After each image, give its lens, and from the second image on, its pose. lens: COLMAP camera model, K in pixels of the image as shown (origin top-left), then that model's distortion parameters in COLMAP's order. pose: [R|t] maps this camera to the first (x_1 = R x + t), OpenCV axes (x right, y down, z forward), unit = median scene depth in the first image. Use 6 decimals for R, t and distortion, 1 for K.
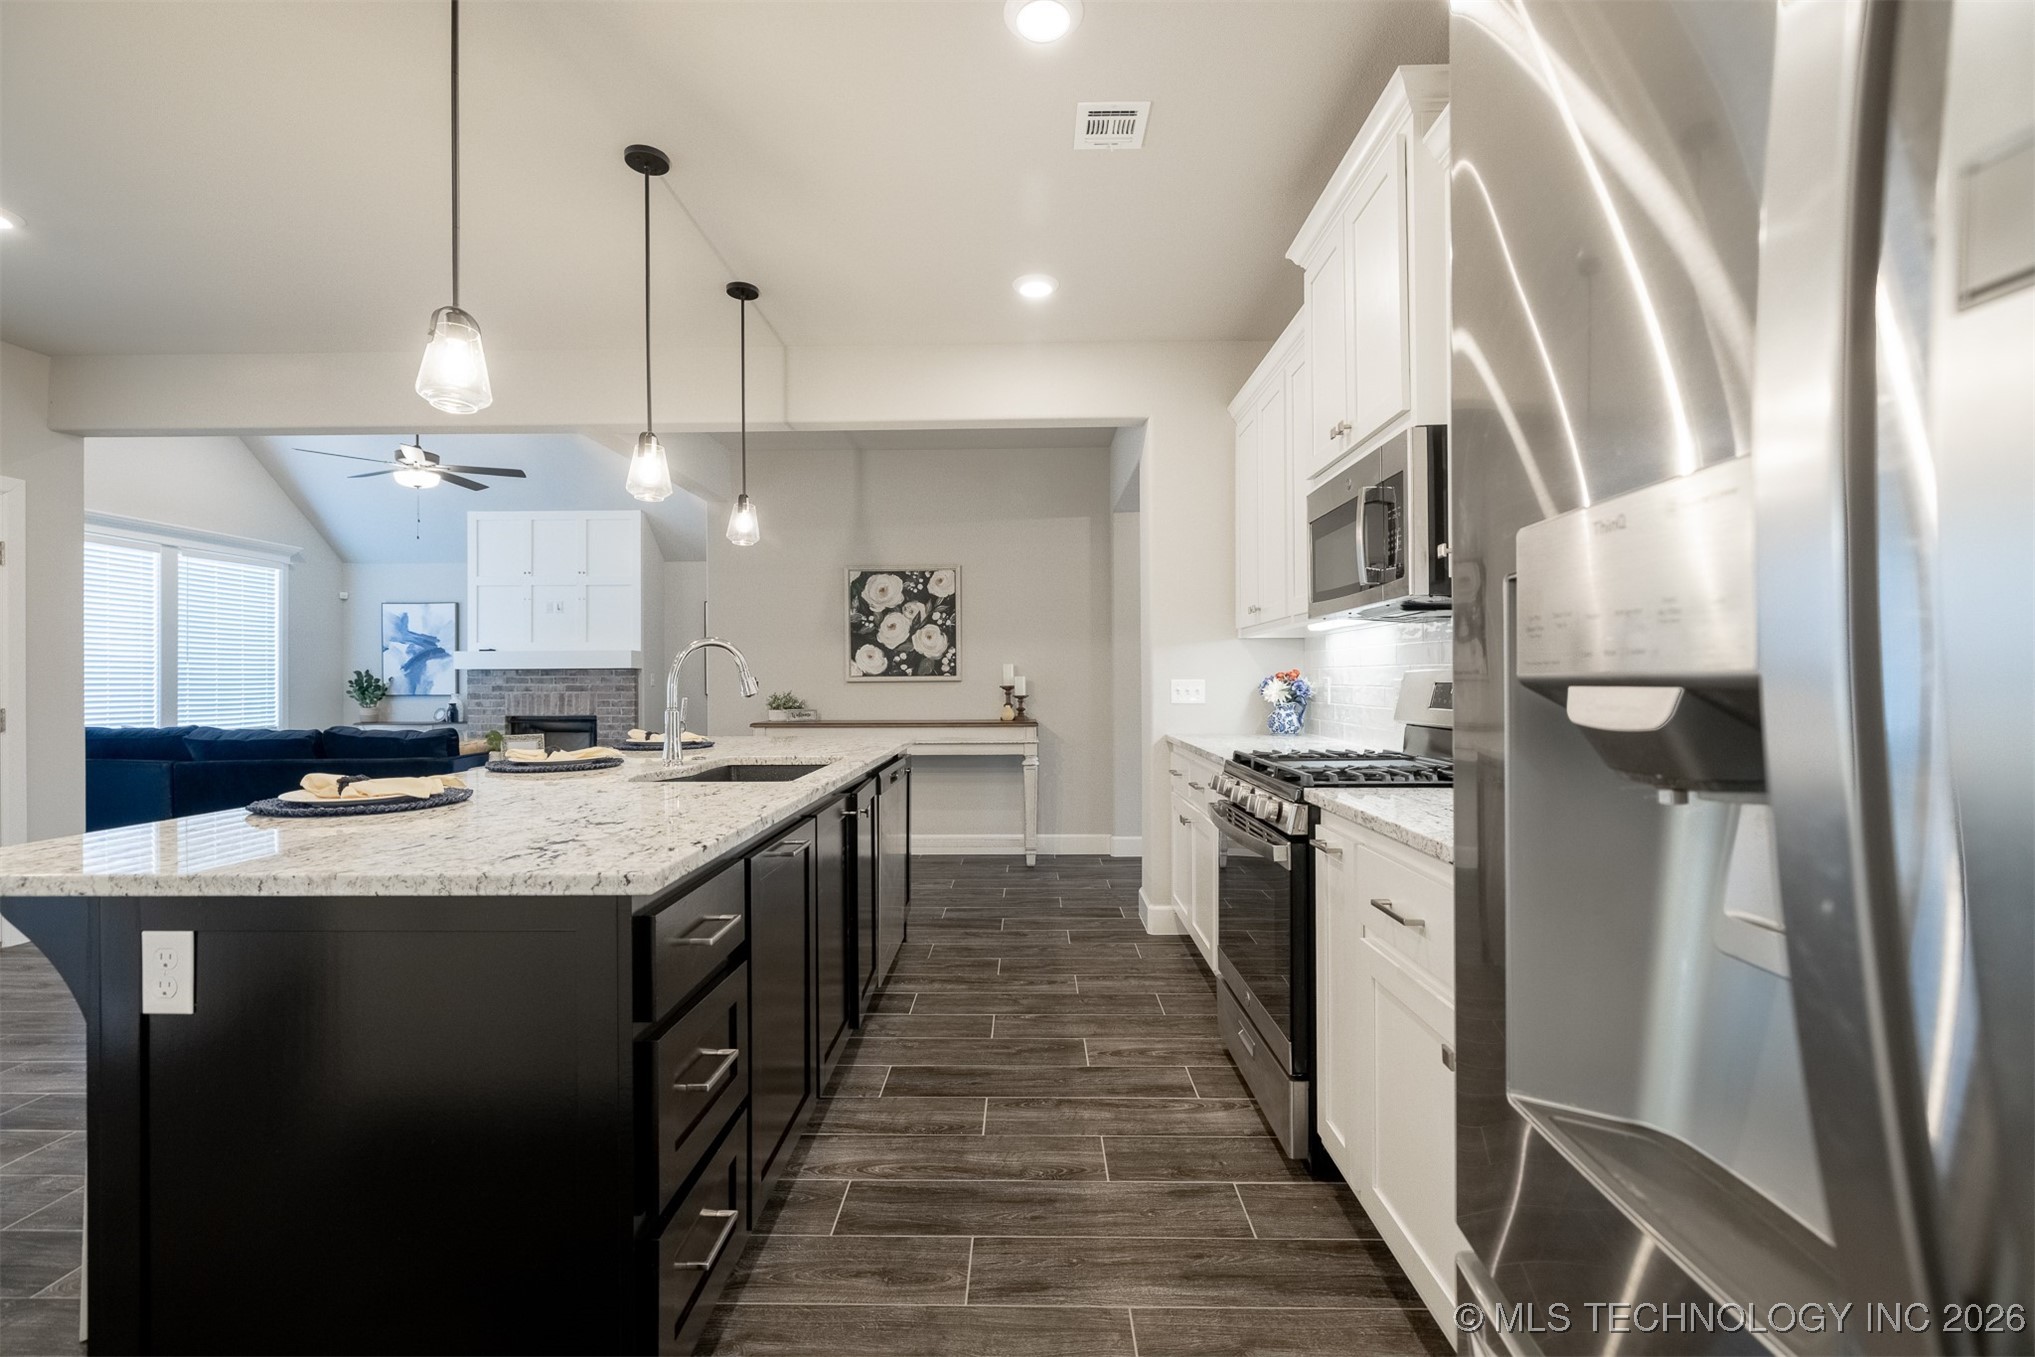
lens RADIAL K [[855.0, 0, 1014.8], [0, 855.0, 674.0], [0, 0, 1]] dist [0.001936, -0.000019]
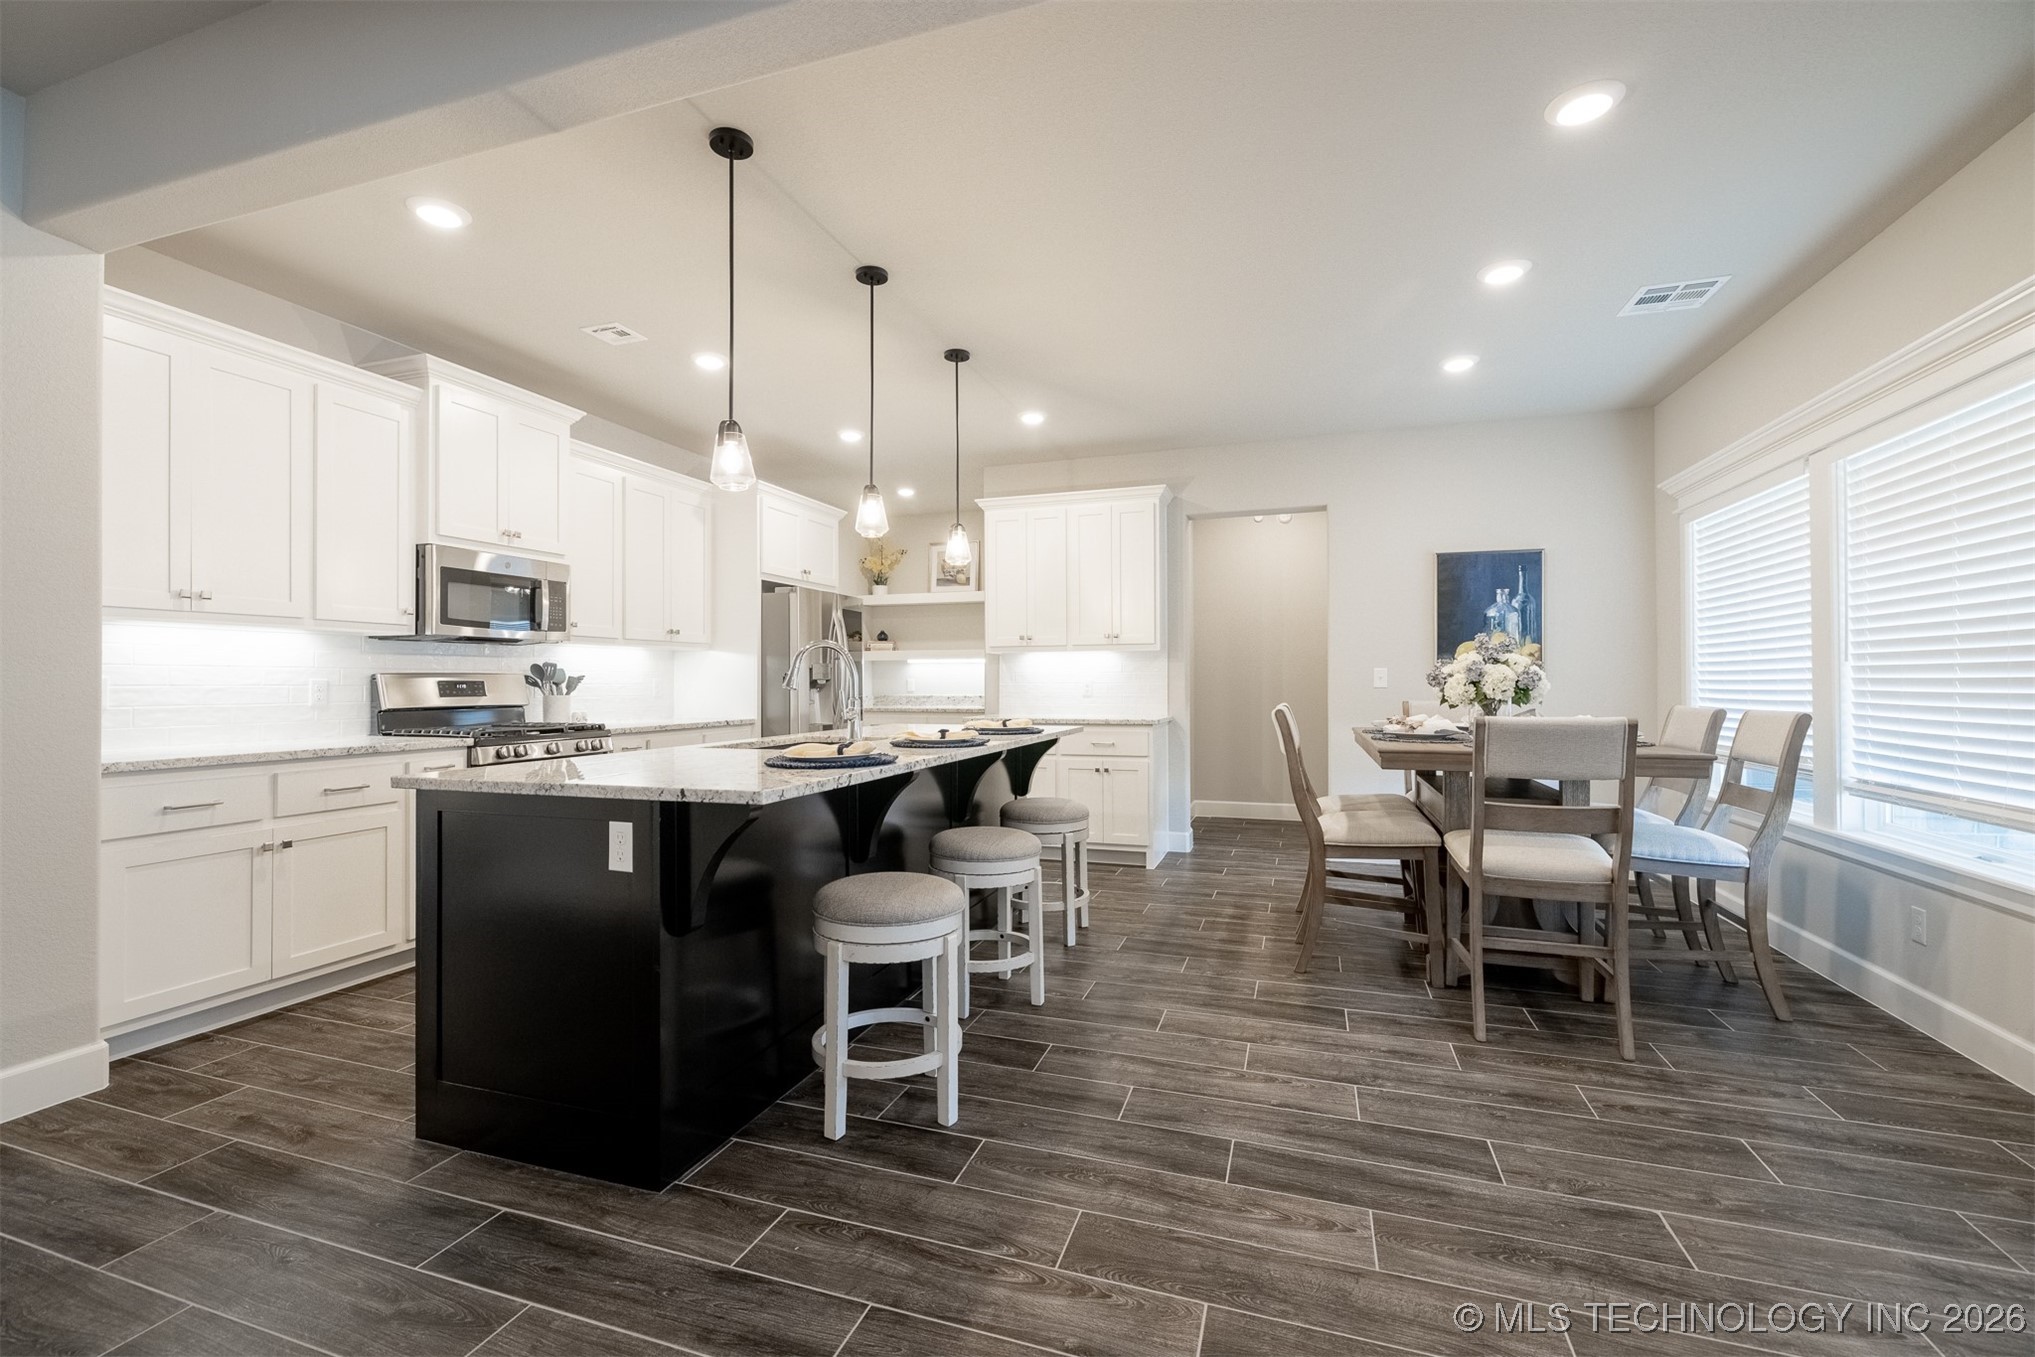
lens RADIAL K [[855.0, 0, 1014.4], [0, 855.0, 677.3], [0, 0, 1]] dist [0.001936, -0.000019]
pose [[-0.951697, 0.008102, 0.306931, -0.927916], [0.004289, 0.999905, -0.013098, 0.025640], [-0.307008, -0.011149, -0.951642, 1.953030]]
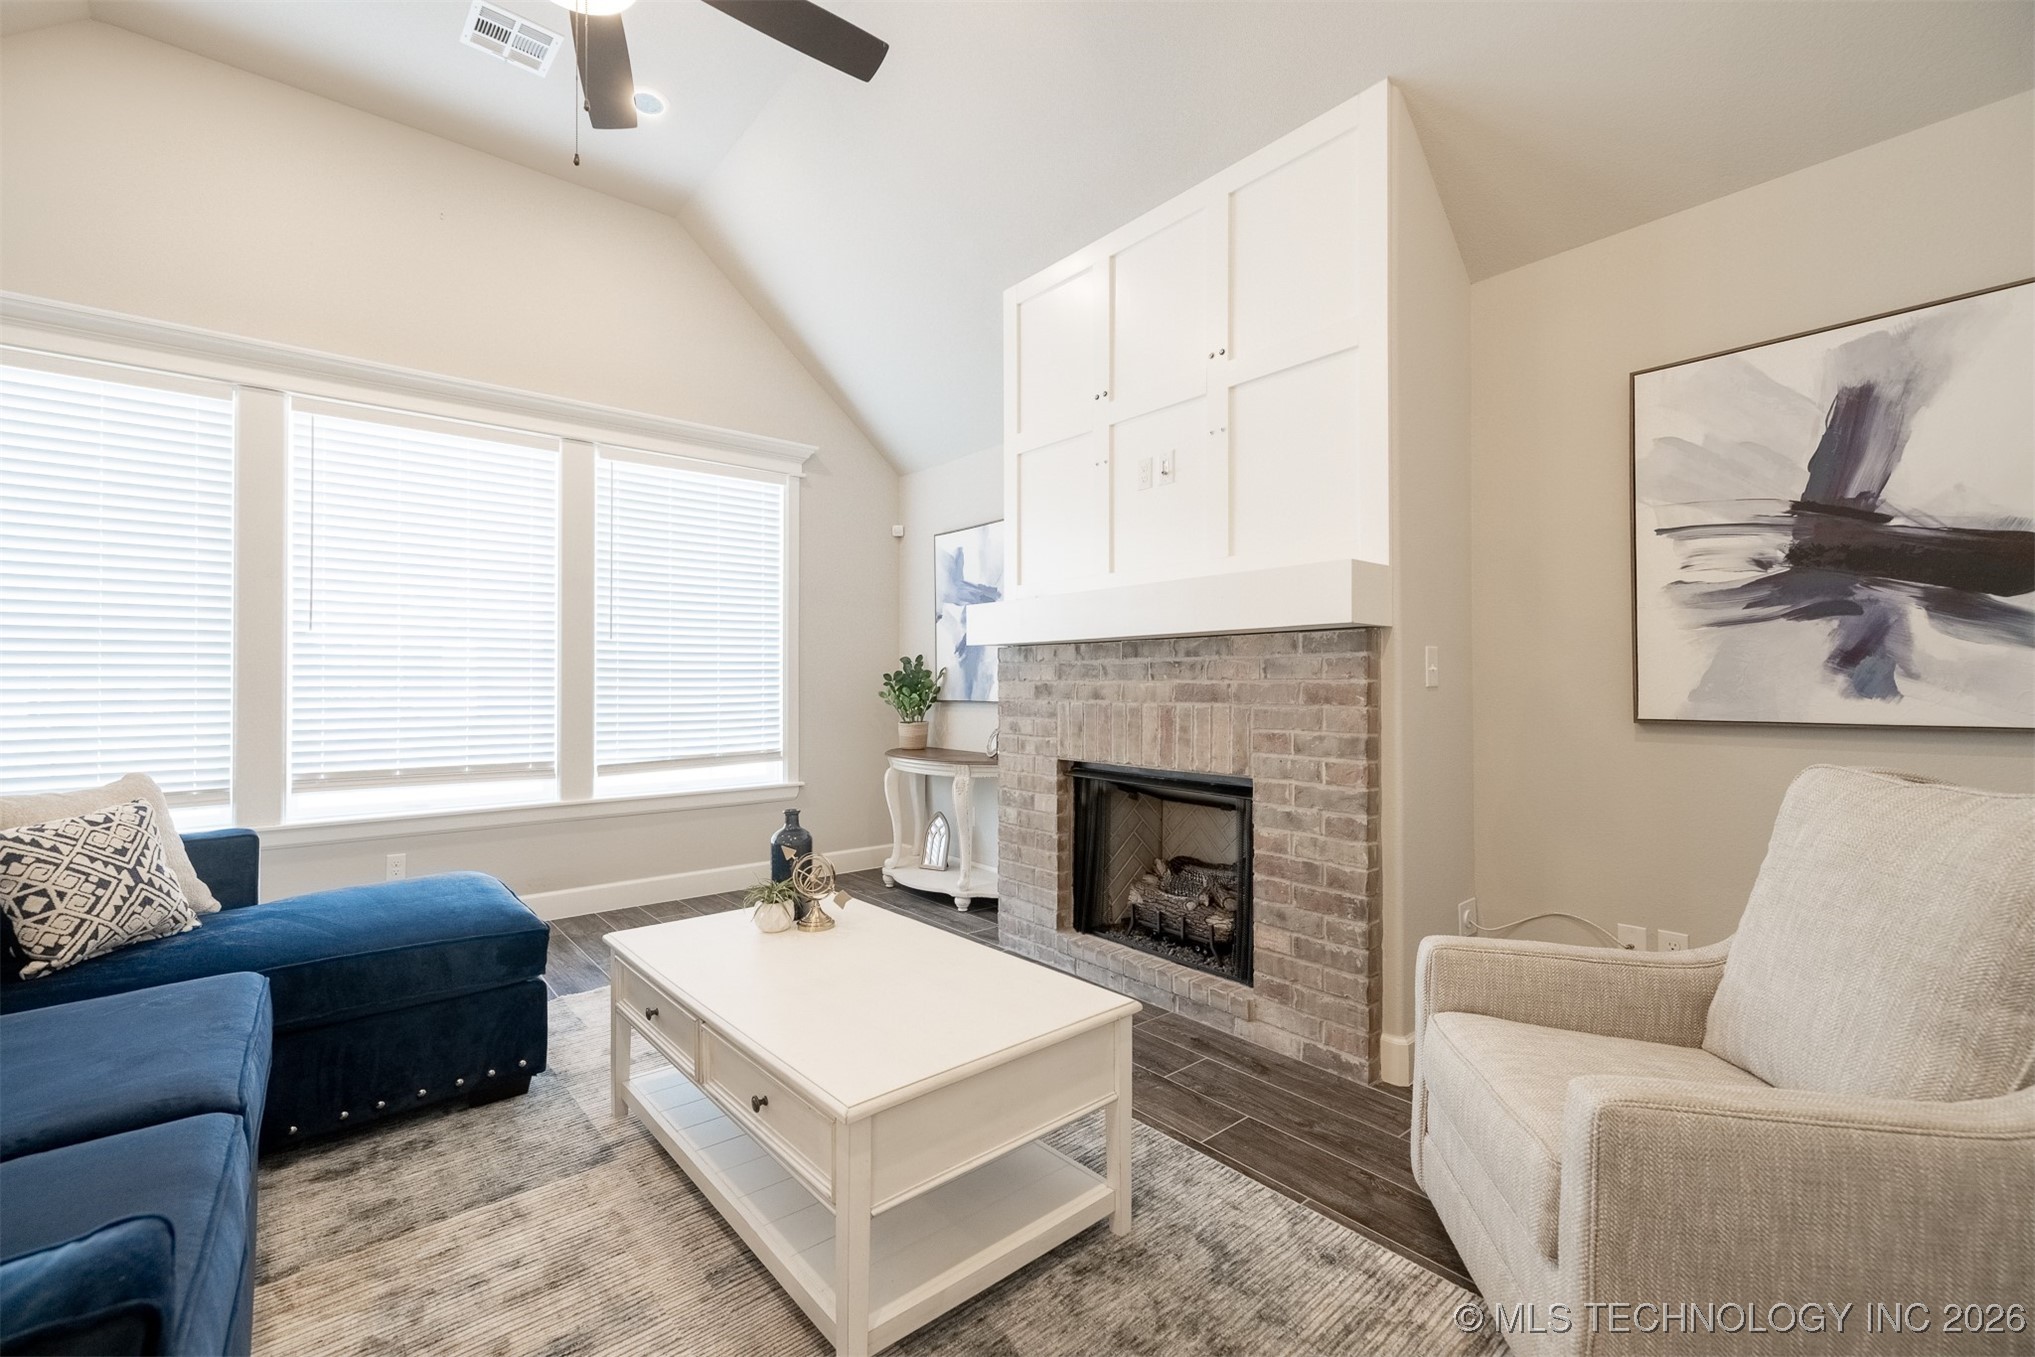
lens RADIAL K [[855.0, 0, 1019.1], [0, 855.0, 676.7], [0, 0, 1]] dist [0.001936, -0.000019]
pose [[0.655537, -0.003004, -0.755157, -0.921308], [0.004887, 0.999988, 0.000265, 0.030382], [0.755147, -0.003864, 0.655544, 2.191077]]
